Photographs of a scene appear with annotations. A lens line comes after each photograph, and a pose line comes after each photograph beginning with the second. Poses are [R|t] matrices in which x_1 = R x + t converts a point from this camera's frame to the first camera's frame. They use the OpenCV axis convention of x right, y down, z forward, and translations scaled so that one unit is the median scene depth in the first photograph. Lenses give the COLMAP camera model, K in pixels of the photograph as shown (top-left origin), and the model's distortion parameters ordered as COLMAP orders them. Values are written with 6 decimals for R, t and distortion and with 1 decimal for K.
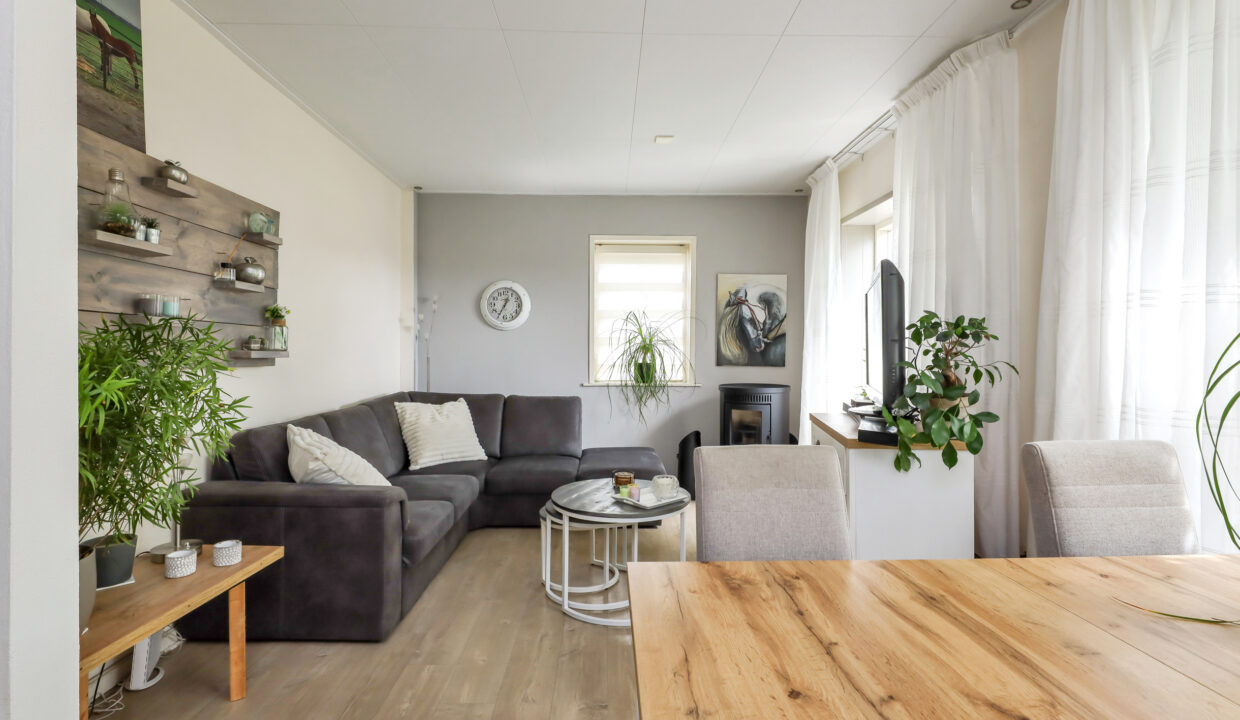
lens RADIAL K [[555.3, 0, 620.0], [0, 555.3, 360.0], [0, 0, 1]] dist [0.002152, -0.000098]
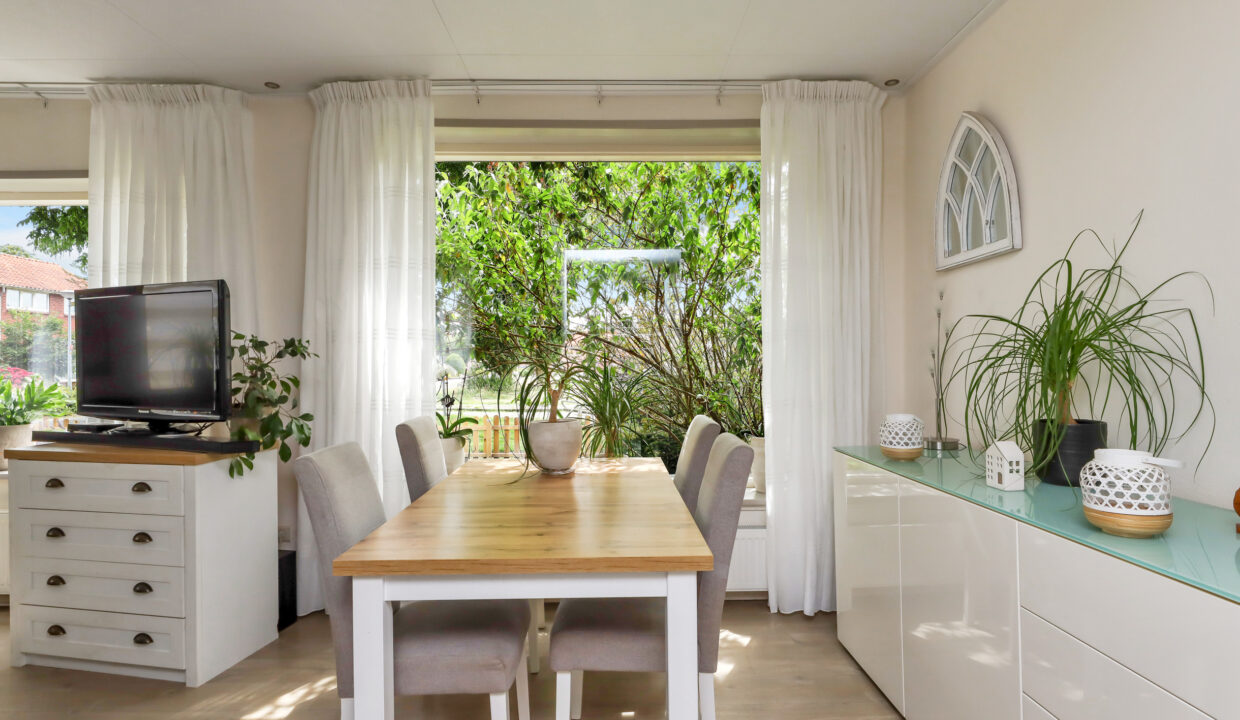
lens RADIAL K [[636.9, 0, 620.0], [0, 636.9, 360.0], [0, 0, 1]] dist [0.000391, -0.008586]
pose [[0.011739, 0.003474, 0.999925, -0.354520], [0.015336, 0.999876, -0.003654, -0.005567], [-0.999813, 0.015378, 0.011684, 0.112047]]
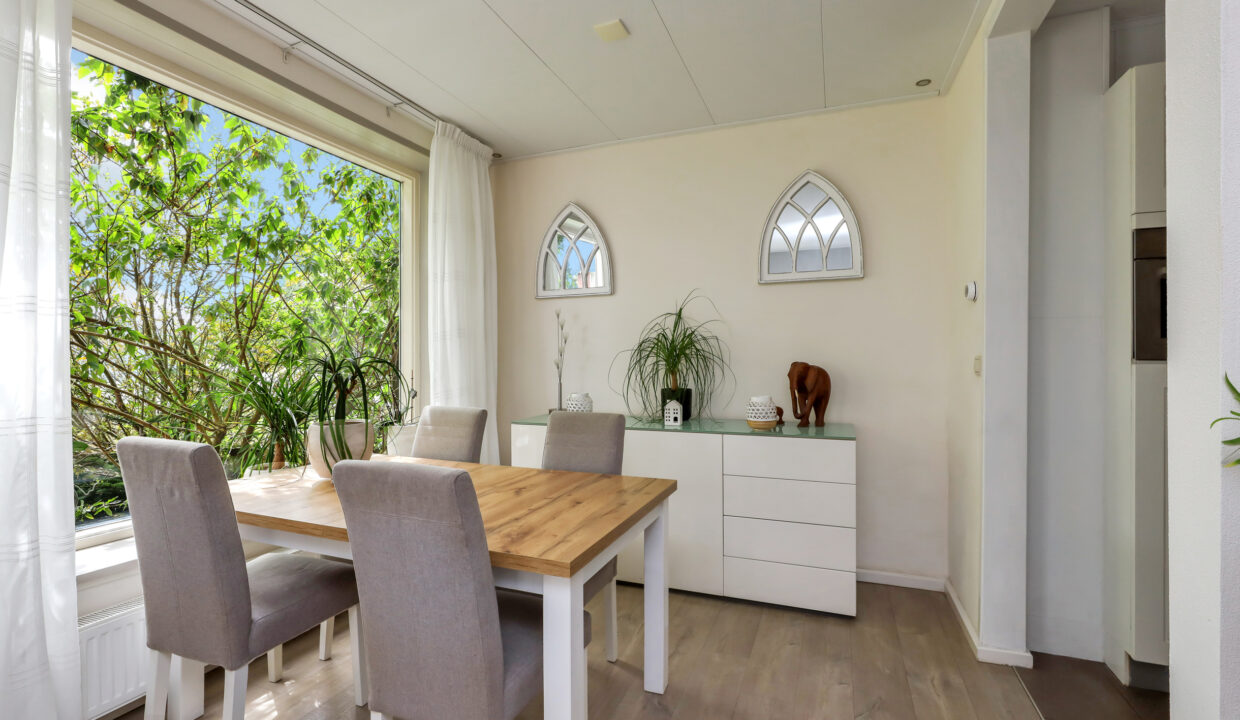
lens RADIAL K [[555.3, 0, 620.0], [0, 555.3, 360.0], [0, 0, 1]] dist [0.002152, -0.000098]
pose [[-0.924175, -0.004047, 0.381948, -0.134382], [-0.000565, 0.999957, 0.009229, -0.007570], [-0.381969, 0.008313, -0.924138, 0.548548]]
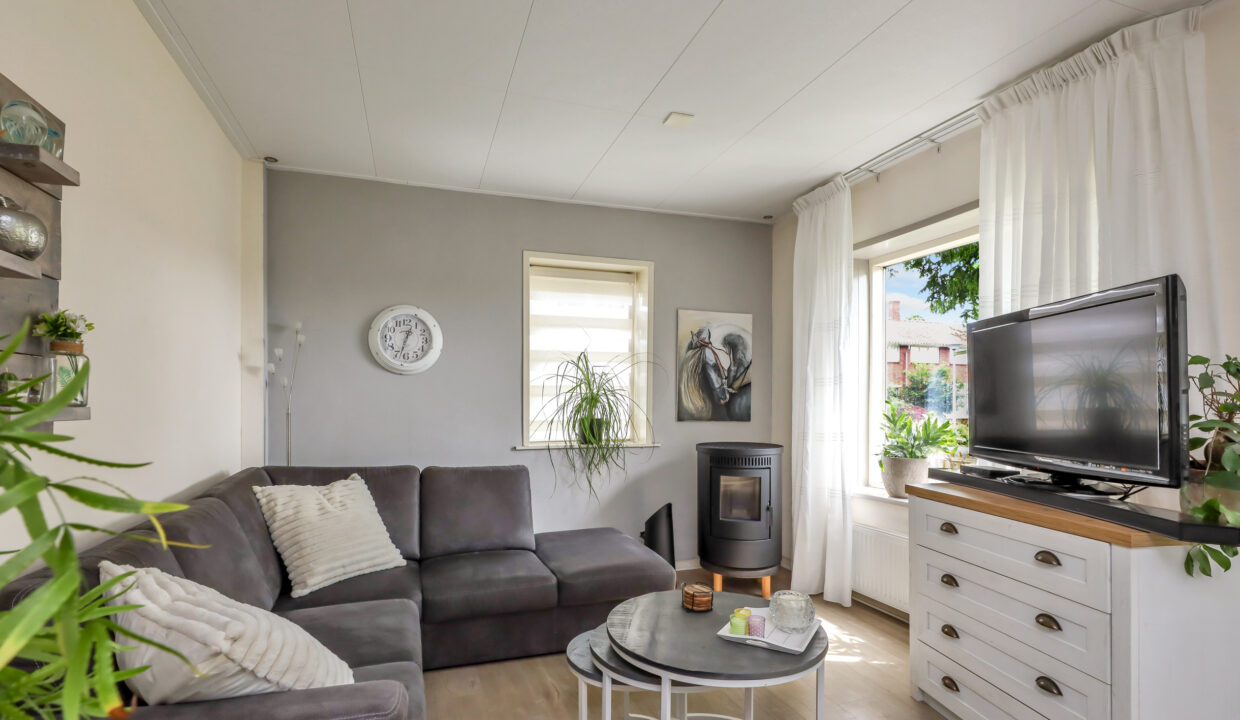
lens RADIAL K [[573.1, 0, 604.4], [0, 573.1, 406.3], [0, 0, 1]] dist [0.001453, -0.000557]
pose [[0.956041, -0.003440, 0.293213, -0.206204], [0.006071, 0.999949, -0.008063, -0.006124], [-0.293170, 0.009488, 0.956013, 0.254419]]
